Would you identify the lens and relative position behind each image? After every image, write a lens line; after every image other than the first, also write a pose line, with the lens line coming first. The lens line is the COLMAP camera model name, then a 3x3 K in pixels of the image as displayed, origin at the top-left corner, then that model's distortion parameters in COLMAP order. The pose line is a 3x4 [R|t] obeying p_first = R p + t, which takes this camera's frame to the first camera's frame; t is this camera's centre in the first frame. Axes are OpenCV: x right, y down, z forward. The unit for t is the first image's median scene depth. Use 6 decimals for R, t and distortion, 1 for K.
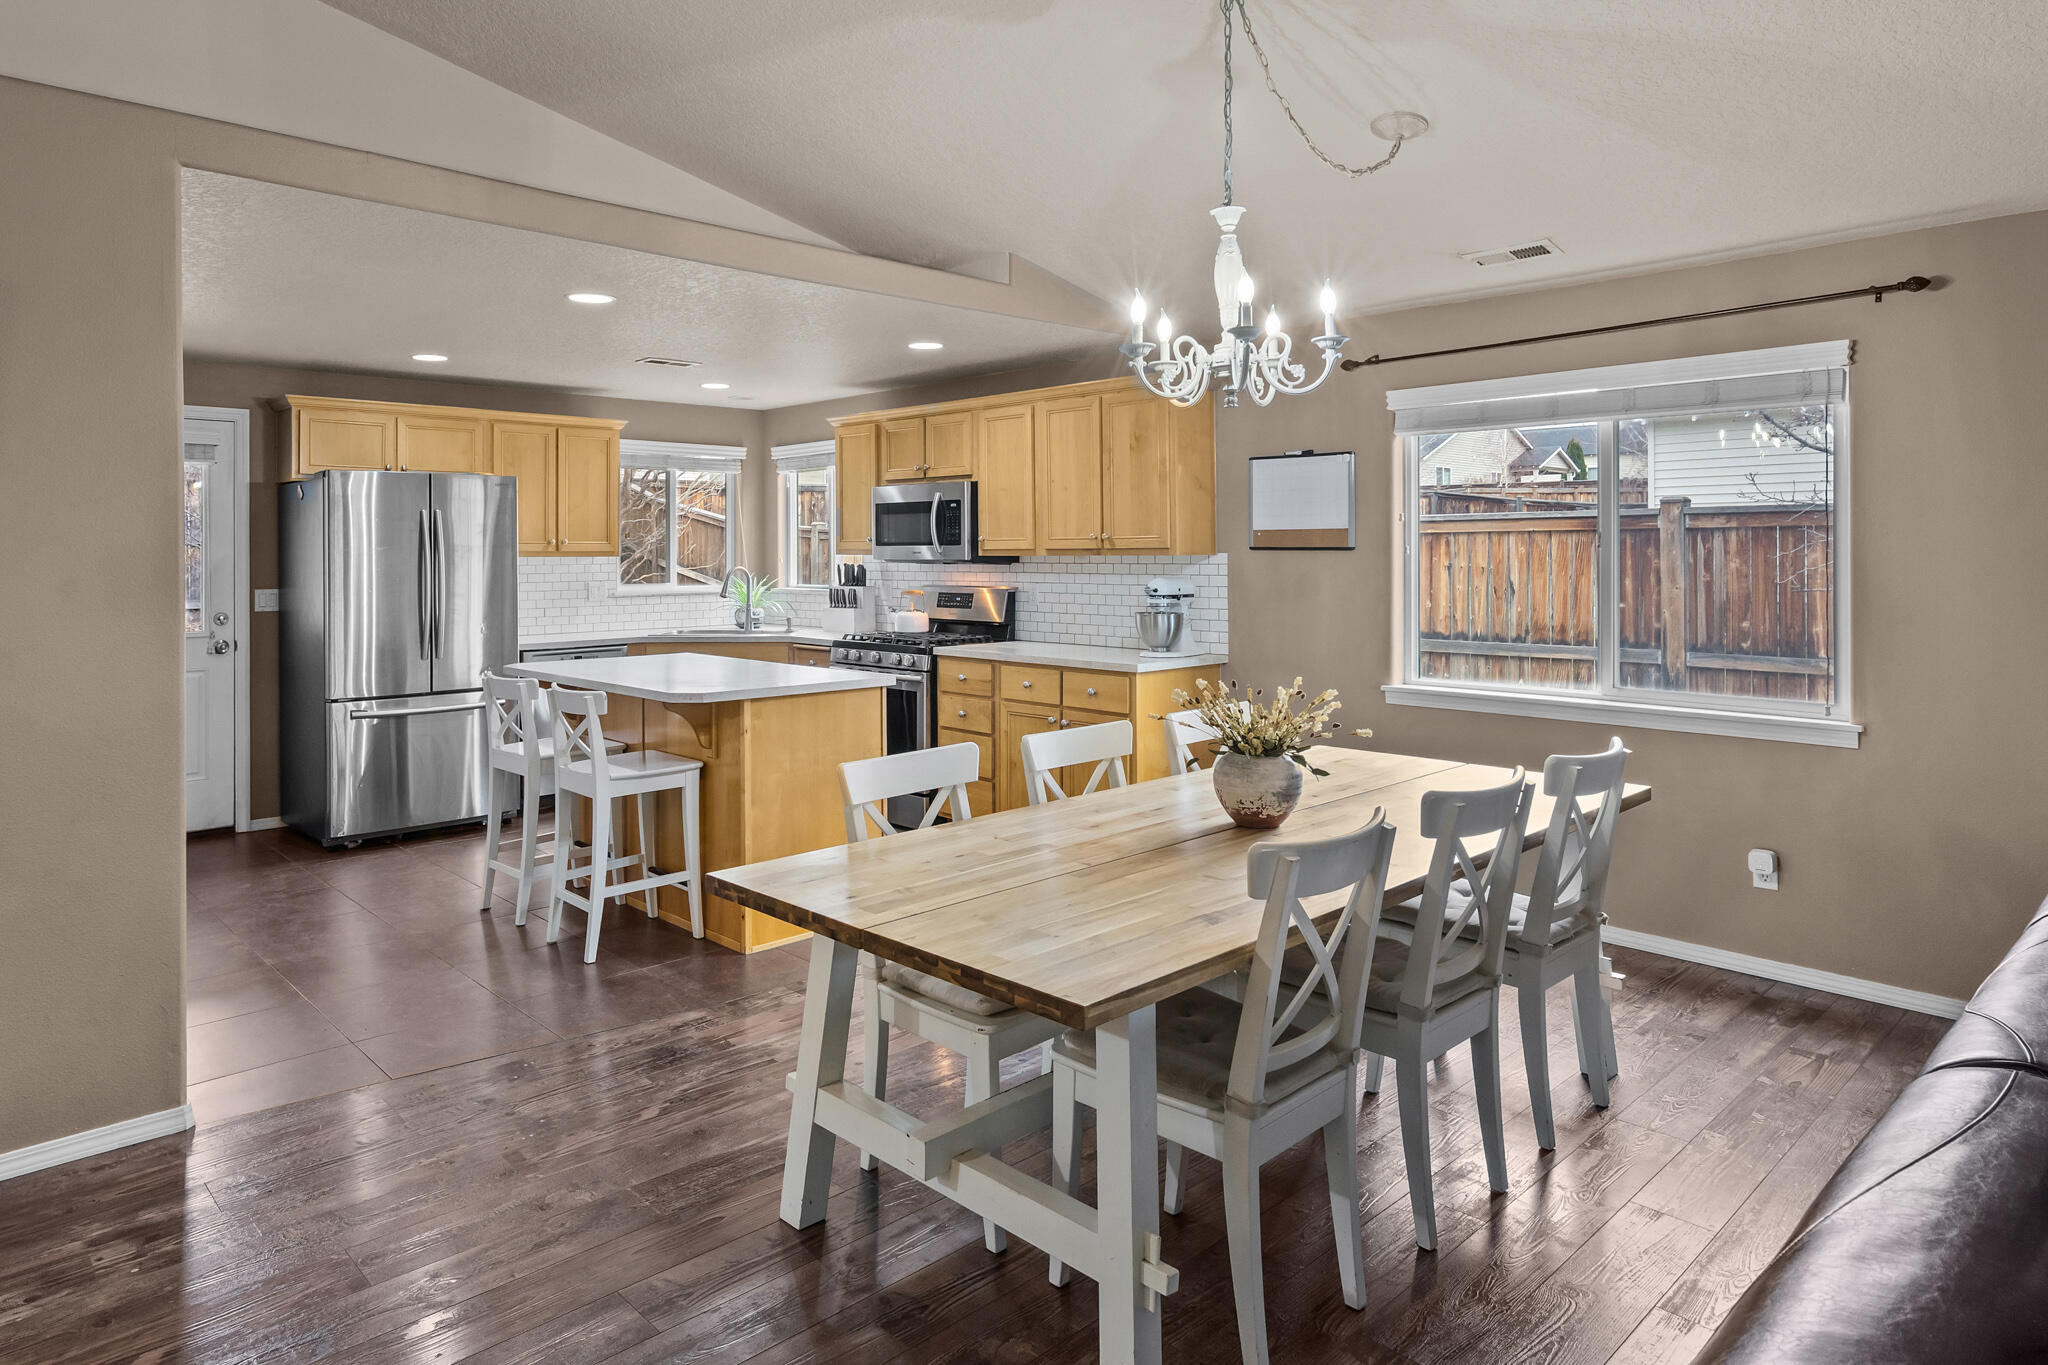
lens RADIAL K [[1234.9, 0, 944.5], [0, 1234.9, 545.5], [0, 0, 1]] dist [0.000392, 0.001188]
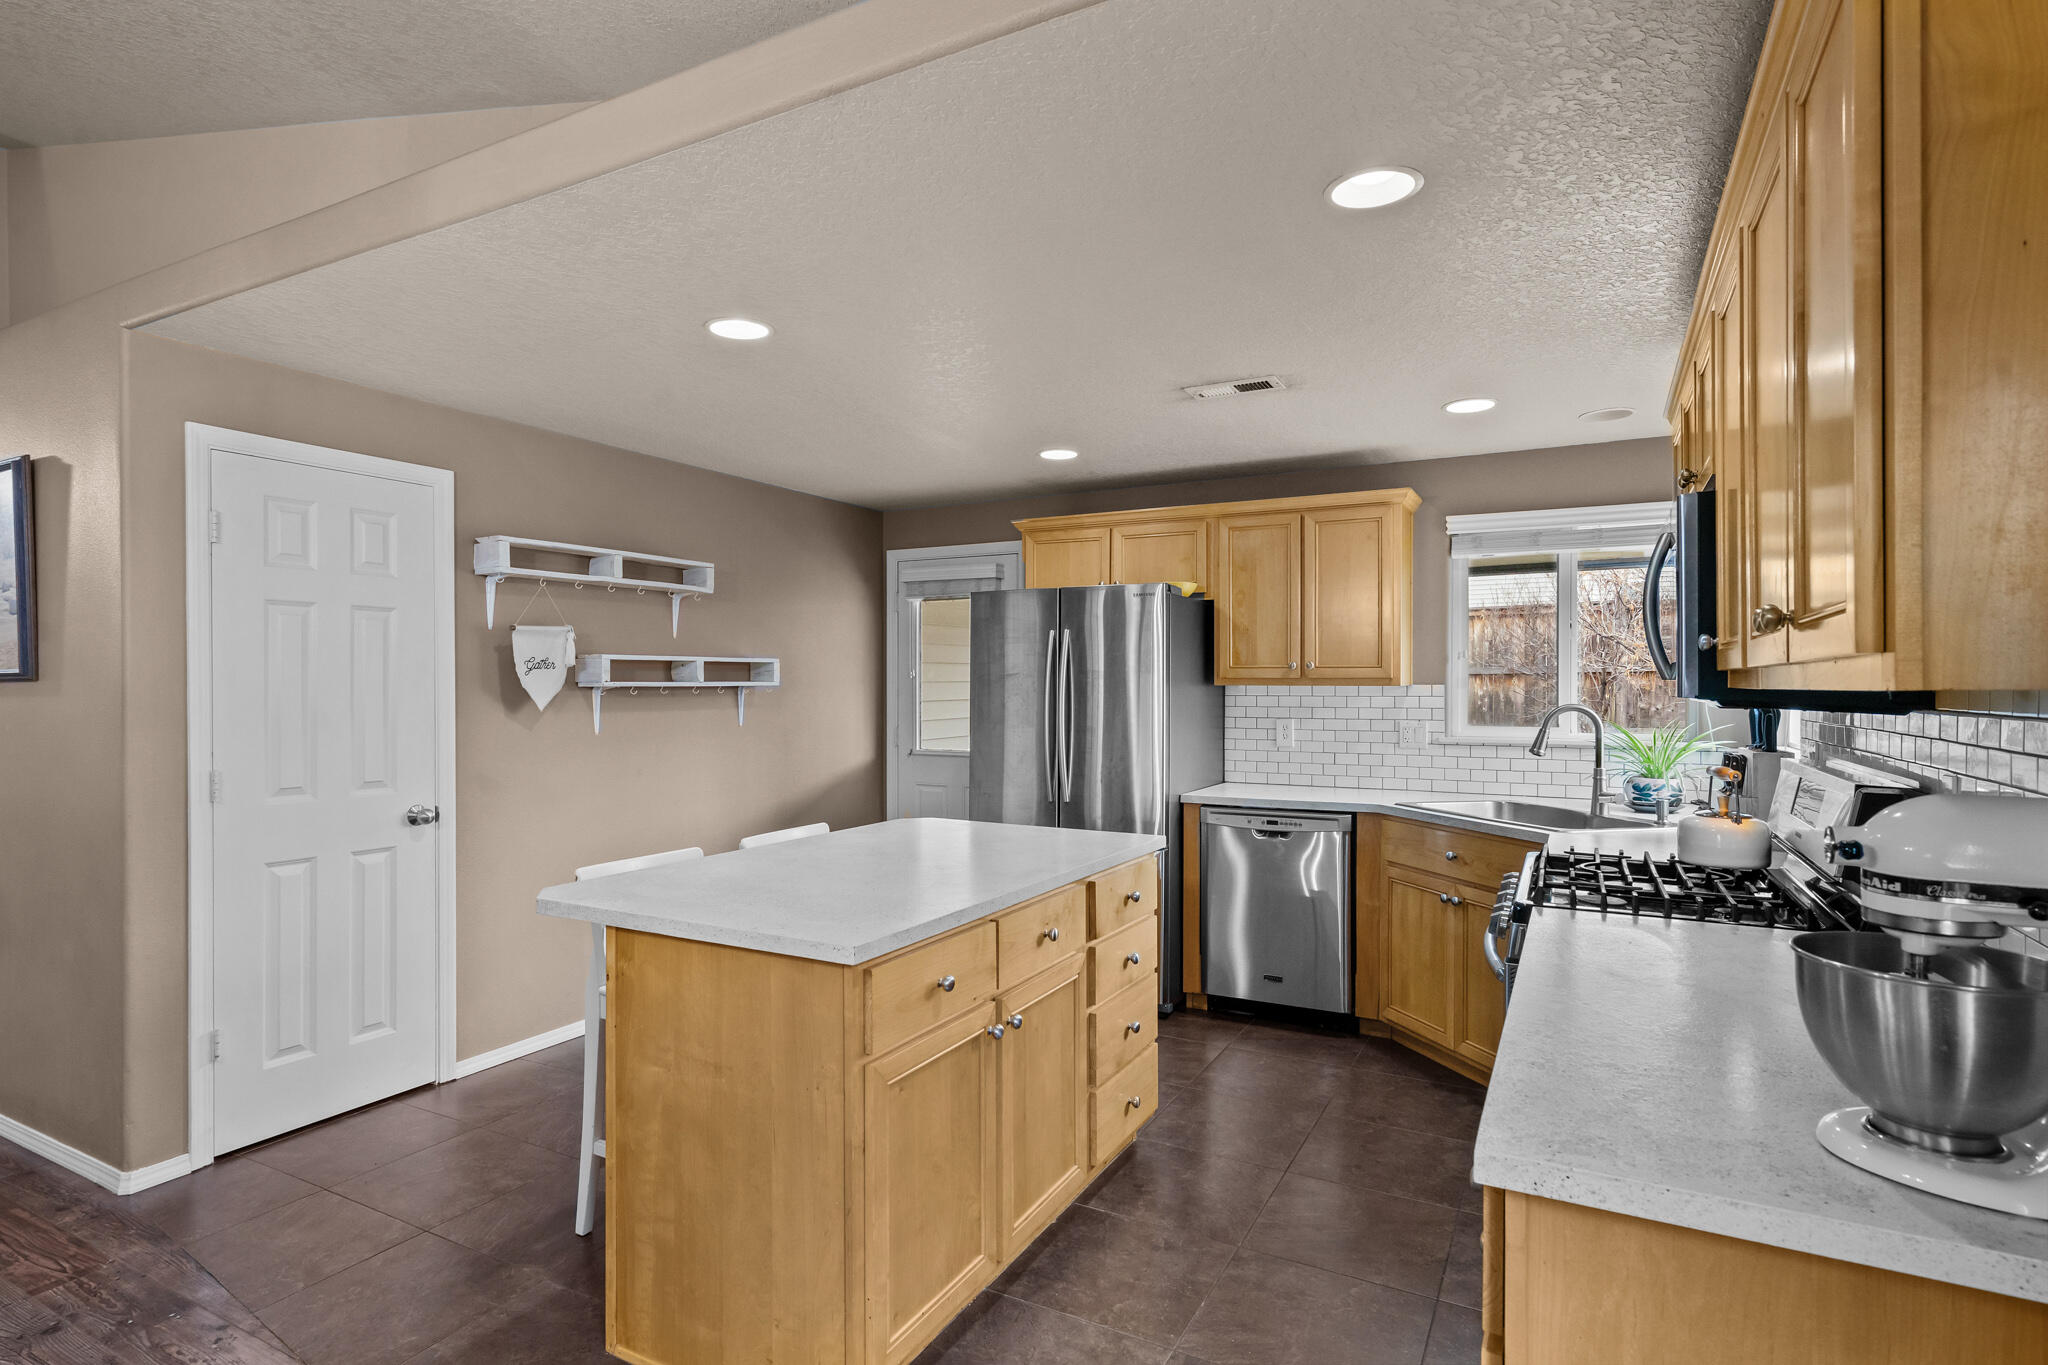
lens RADIAL K [[1056.7, 0, 1017.2], [0, 1056.7, 677.6], [0, 0, 1]] dist [0.000444, 0.000504]
pose [[0.330081, -0.000897, -0.943952, 0.266612], [0.002477, 0.999997, -0.000084, 0.004532], [0.943949, -0.002311, 0.330083, 0.703510]]
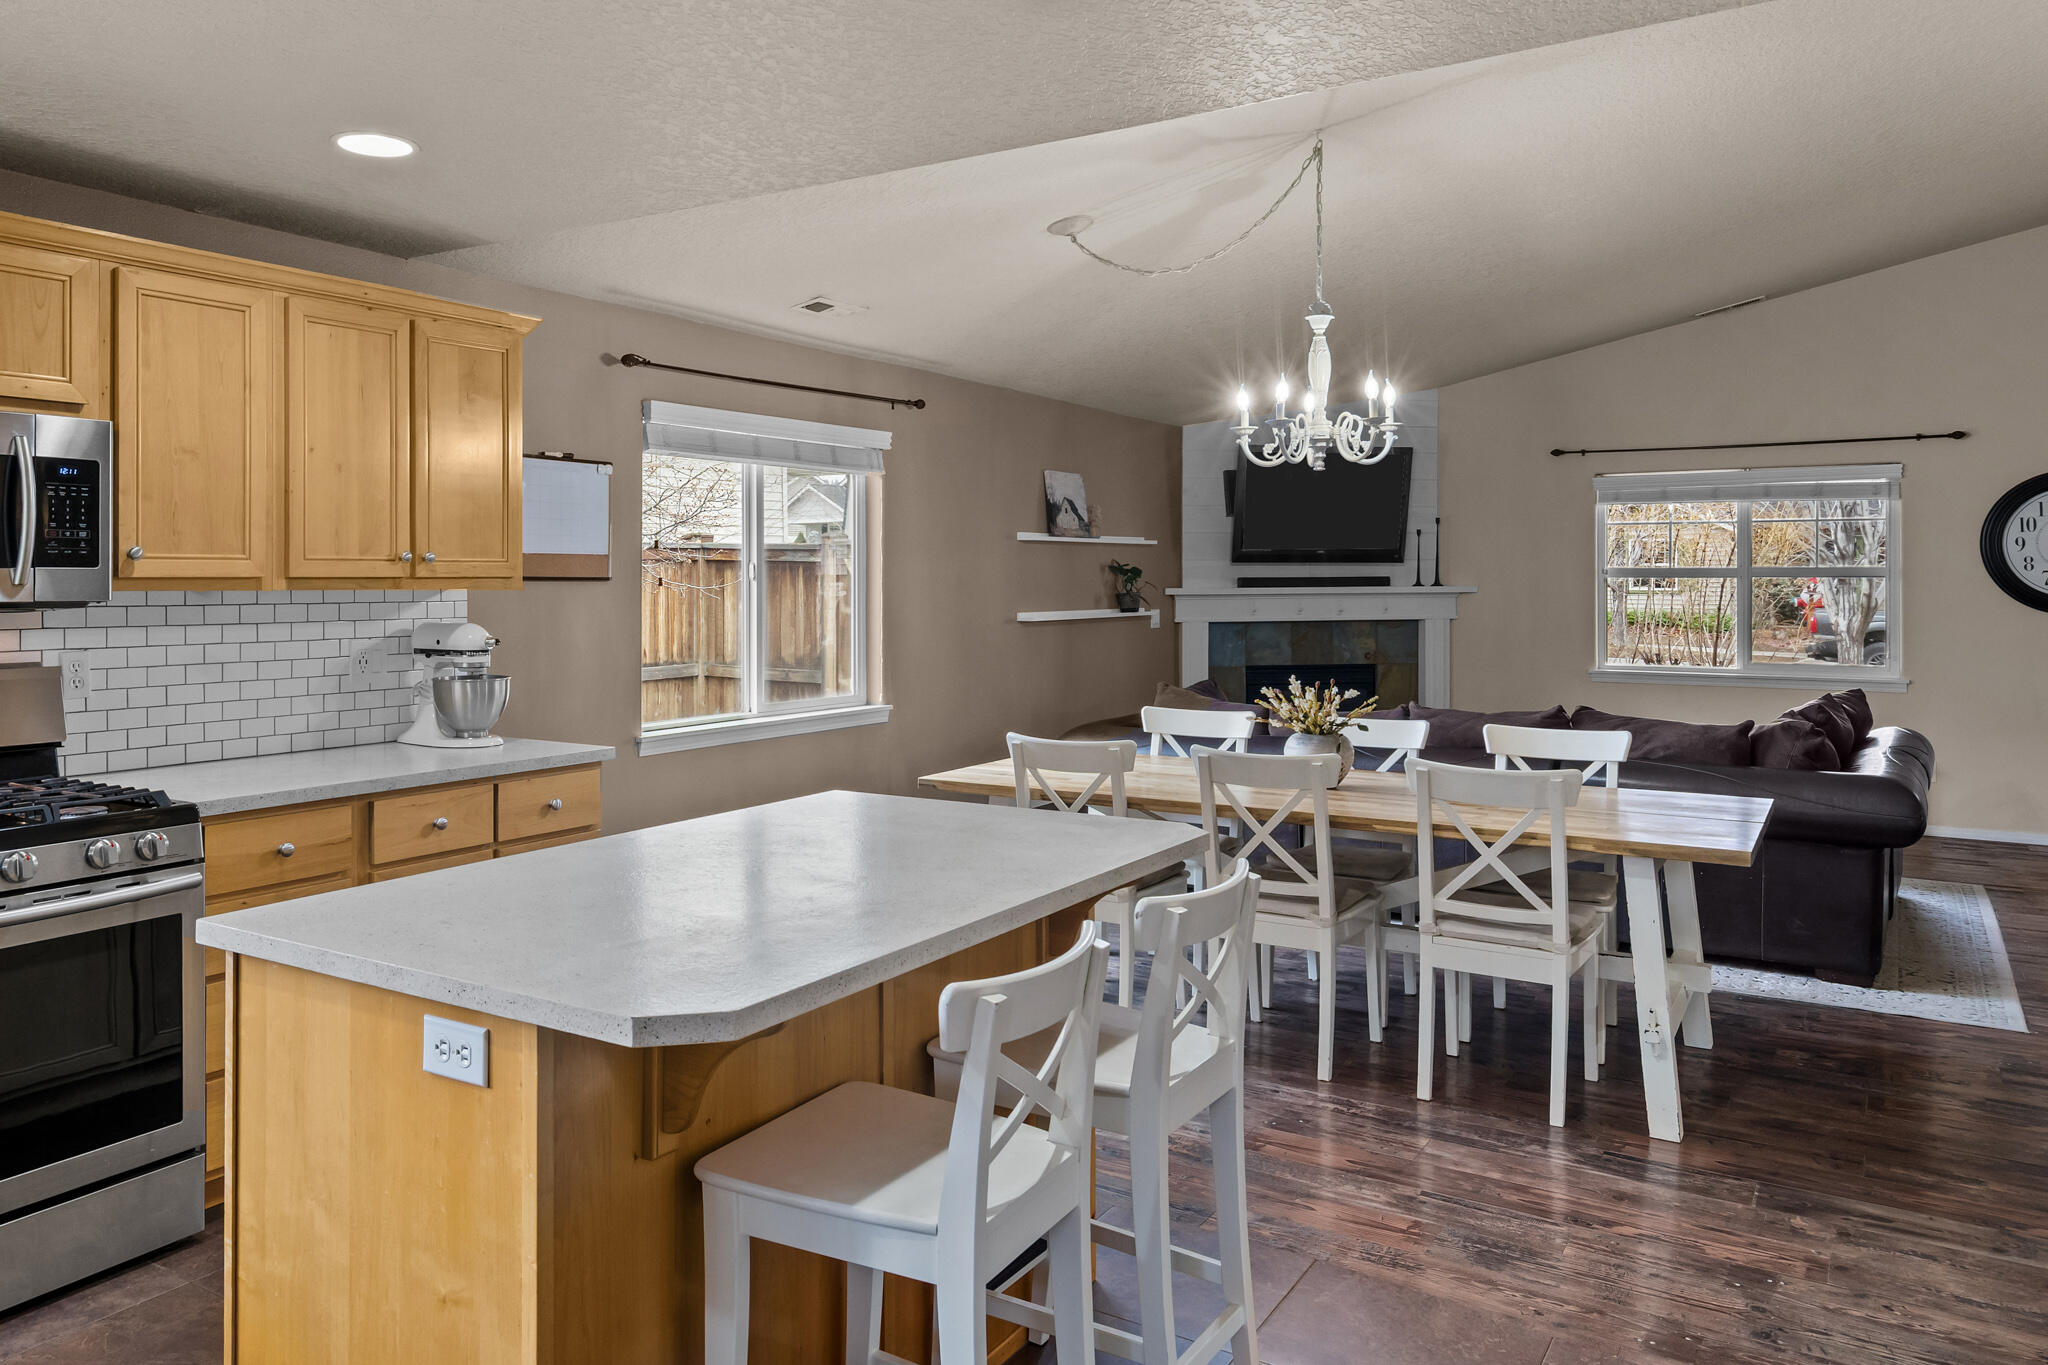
lens RADIAL K [[1475.1, 0, 870.2], [0, 1475.1, 578.2], [0, 0, 1]] dist [0.001908, -0.001113]
pose [[-0.228412, 0.005276, 0.973550, -0.557538], [-0.002524, 0.999979, -0.006011, 0.006066], [-0.973561, -0.003831, -0.228394, 0.869367]]
